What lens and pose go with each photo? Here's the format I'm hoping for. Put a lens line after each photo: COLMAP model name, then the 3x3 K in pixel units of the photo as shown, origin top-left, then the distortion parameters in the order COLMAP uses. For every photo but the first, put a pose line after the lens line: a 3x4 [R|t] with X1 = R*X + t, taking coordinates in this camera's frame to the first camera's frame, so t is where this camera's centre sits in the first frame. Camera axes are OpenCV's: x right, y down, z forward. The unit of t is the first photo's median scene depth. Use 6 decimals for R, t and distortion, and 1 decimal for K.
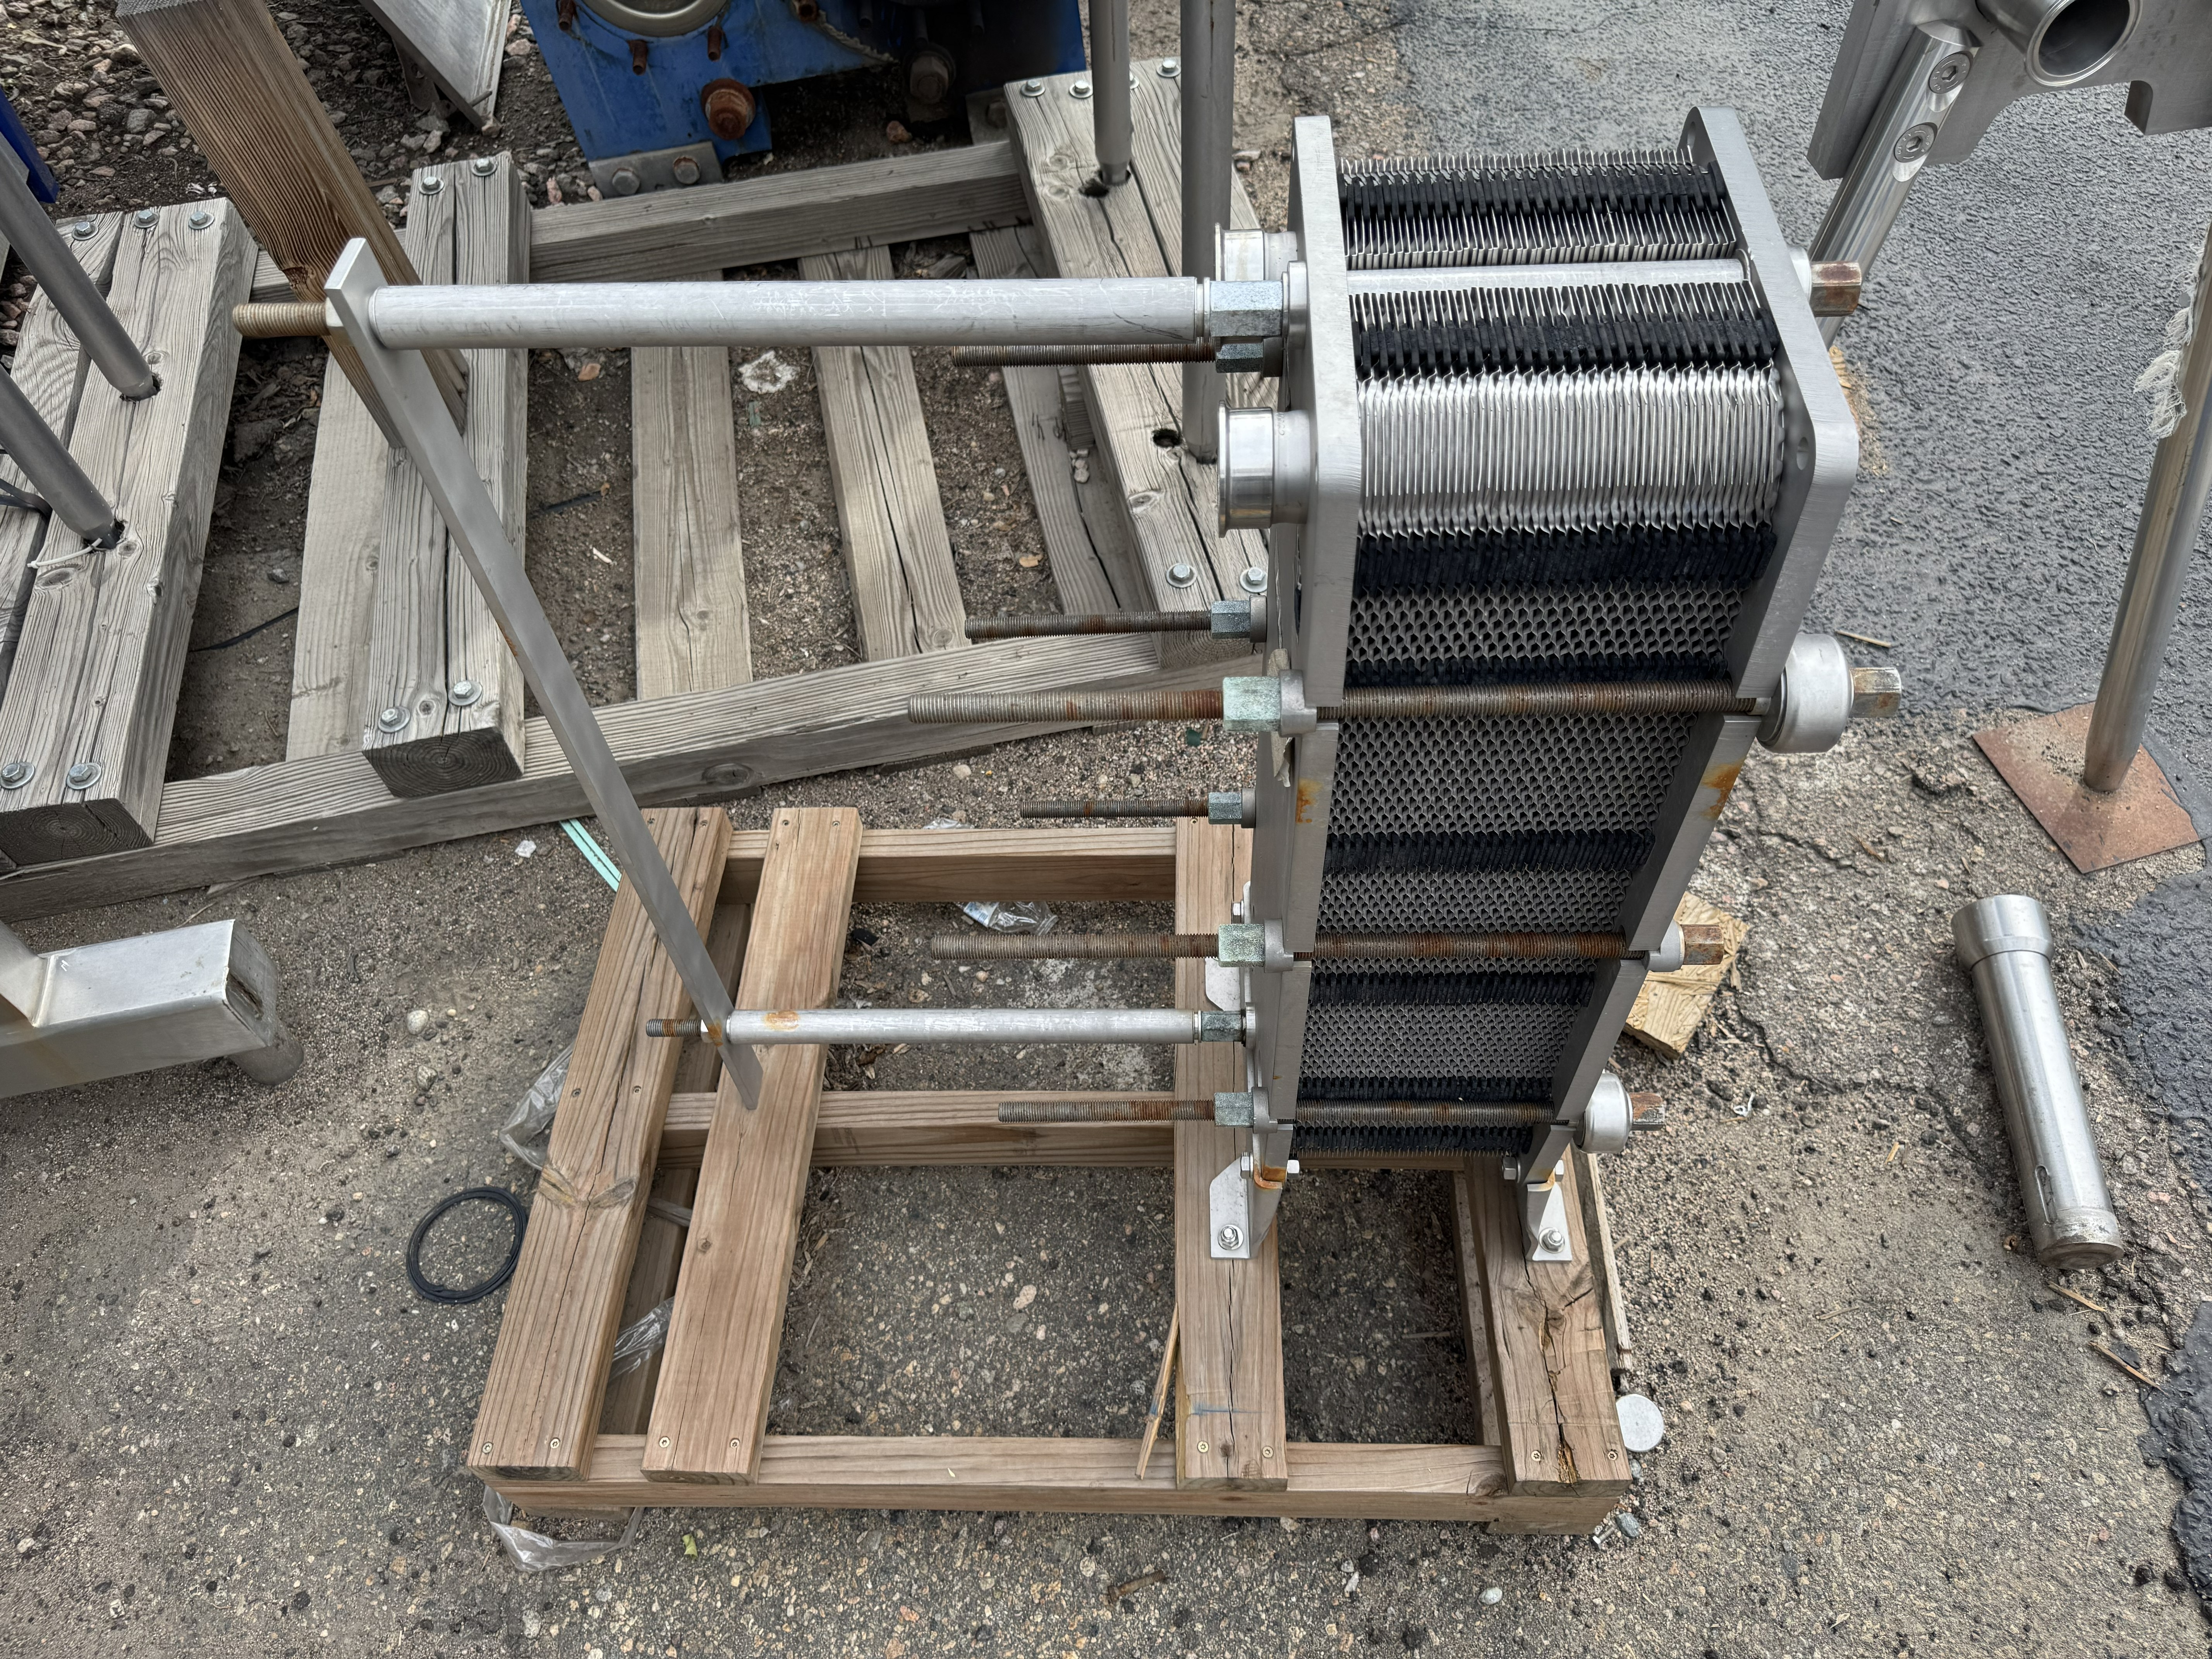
lens RADIAL K [[1524.7, 0, 1113.9], [0, 1524.7, 827.9], [0, 0, 1]] dist [-0.004700, -0.000364]
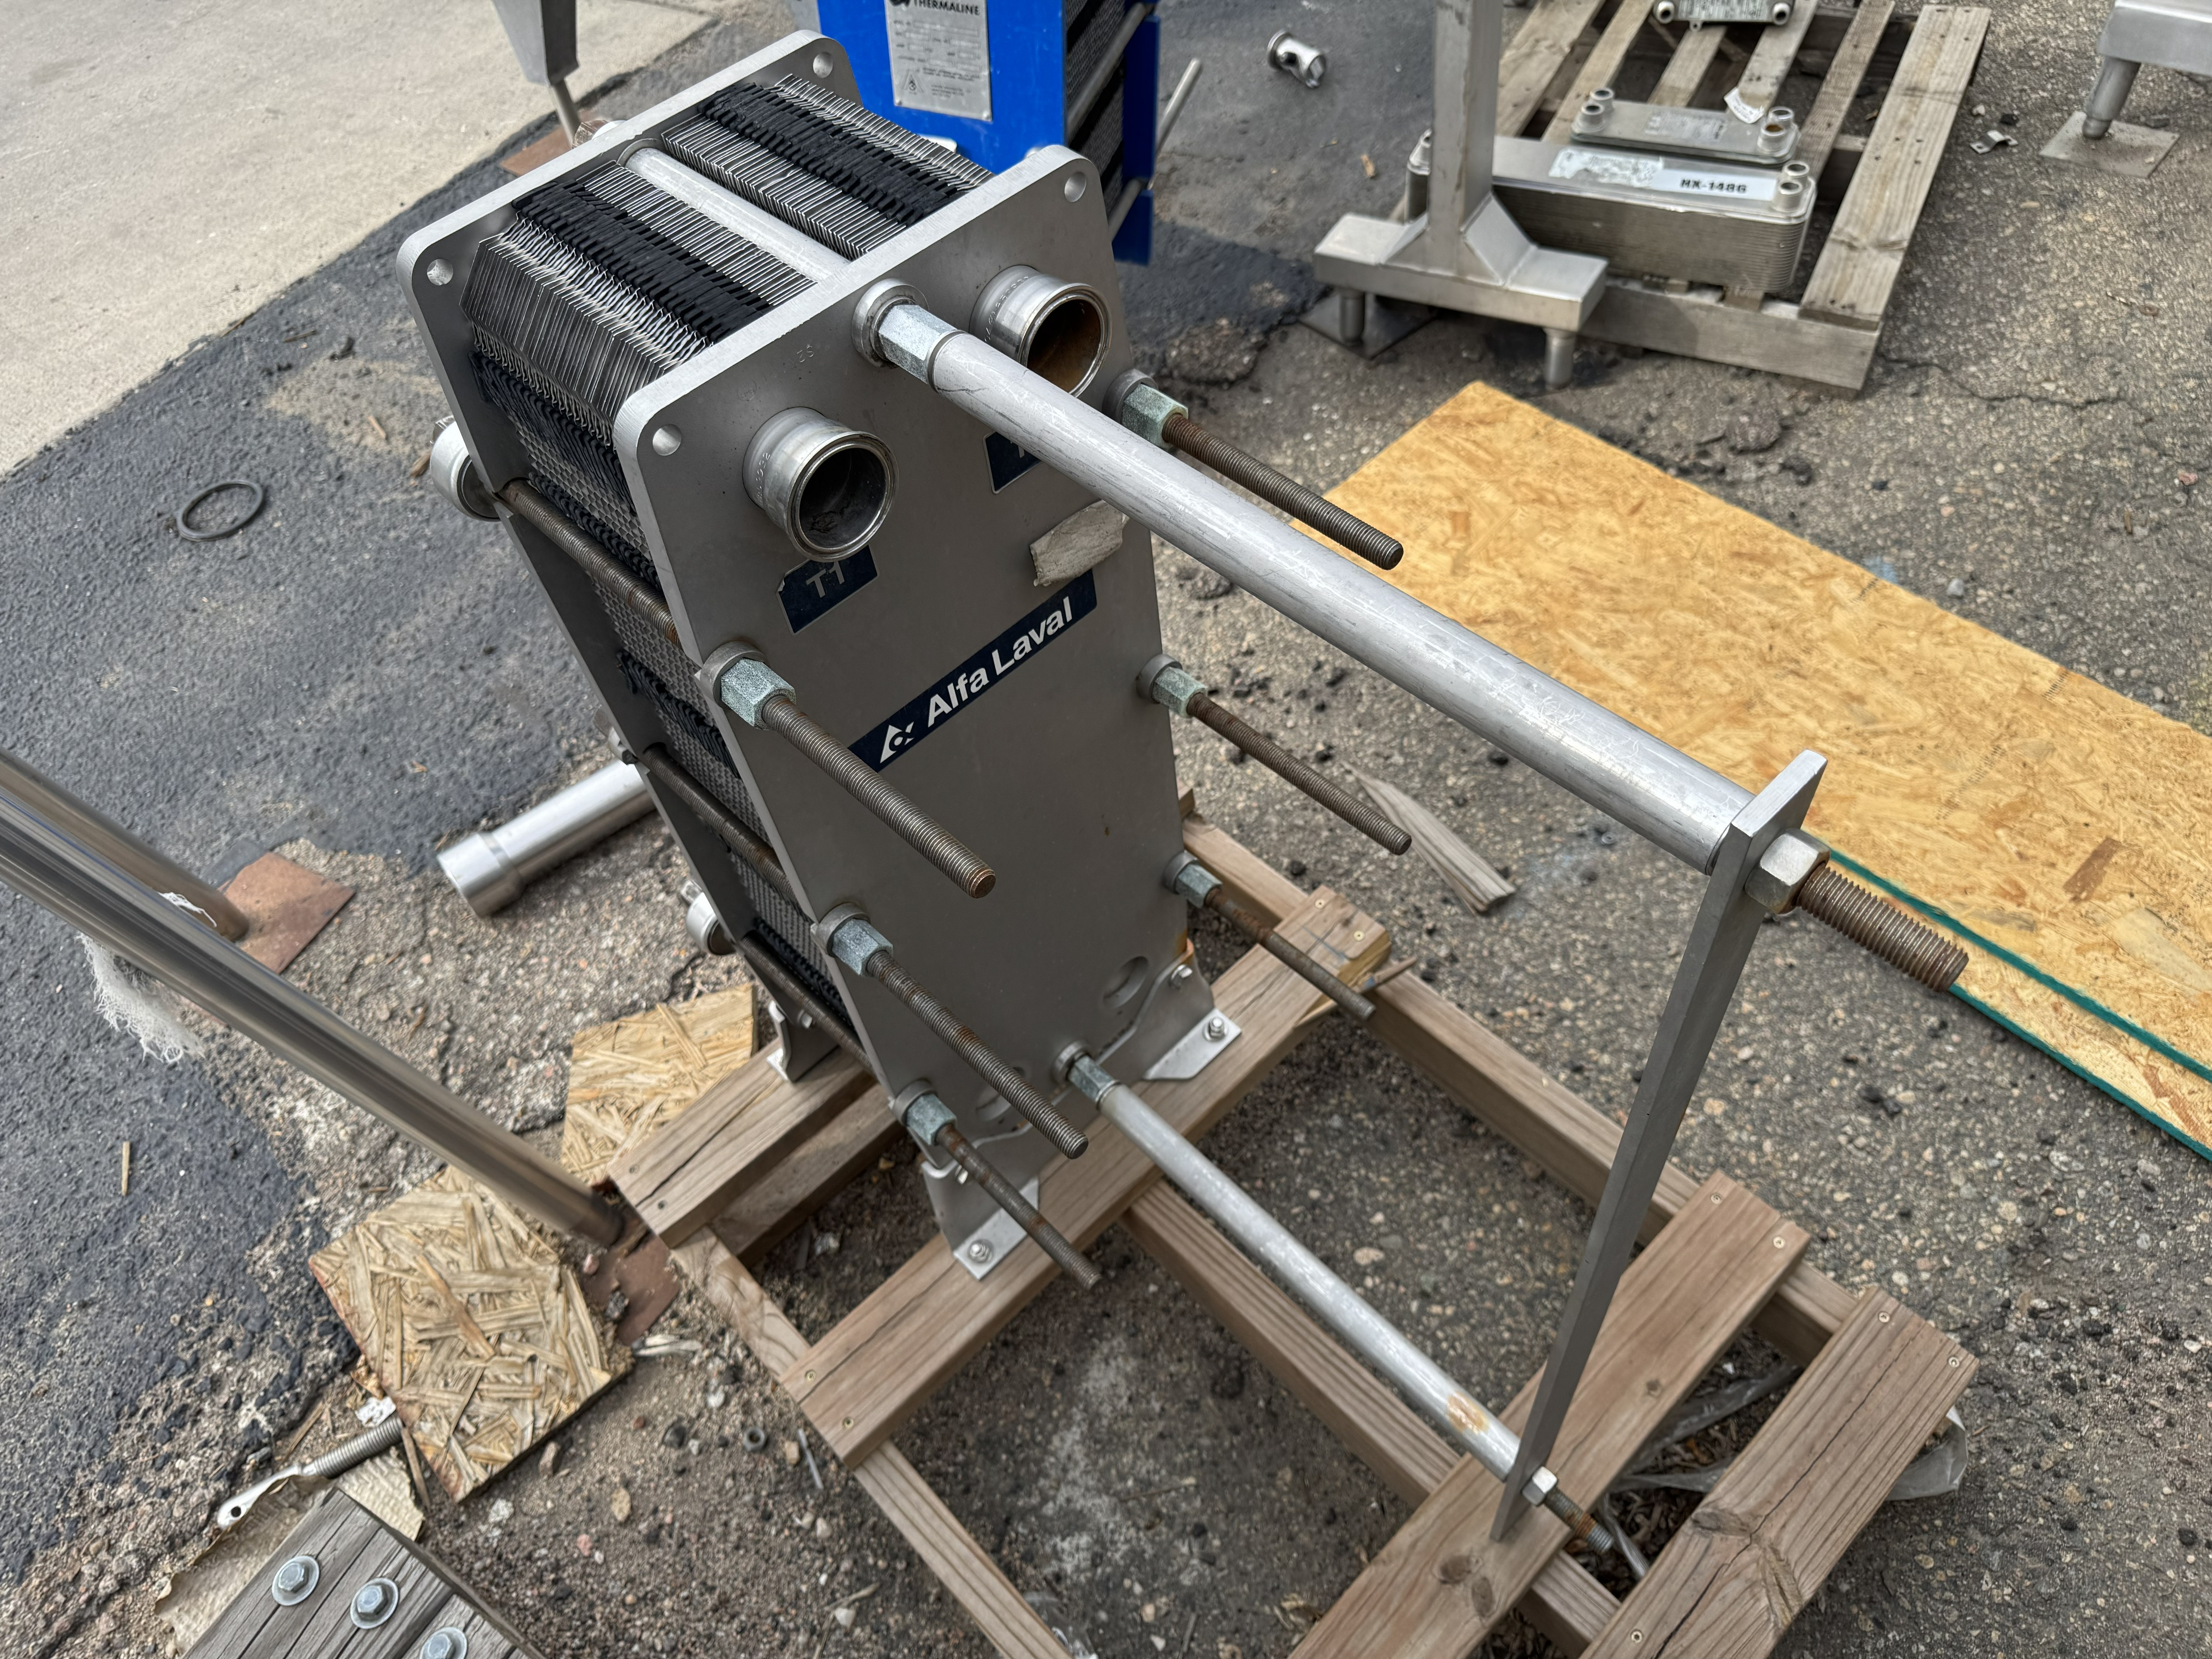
lens RADIAL K [[1524.7, 0, 1113.9], [0, 1524.7, 827.9], [0, 0, 1]] dist [-0.004700, -0.000364]
pose [[-0.699294, -0.496580, 0.514194, -0.288282], [0.644277, -0.126224, 0.754304, -0.464990], [-0.309669, 0.858764, 0.408203, 0.388104]]
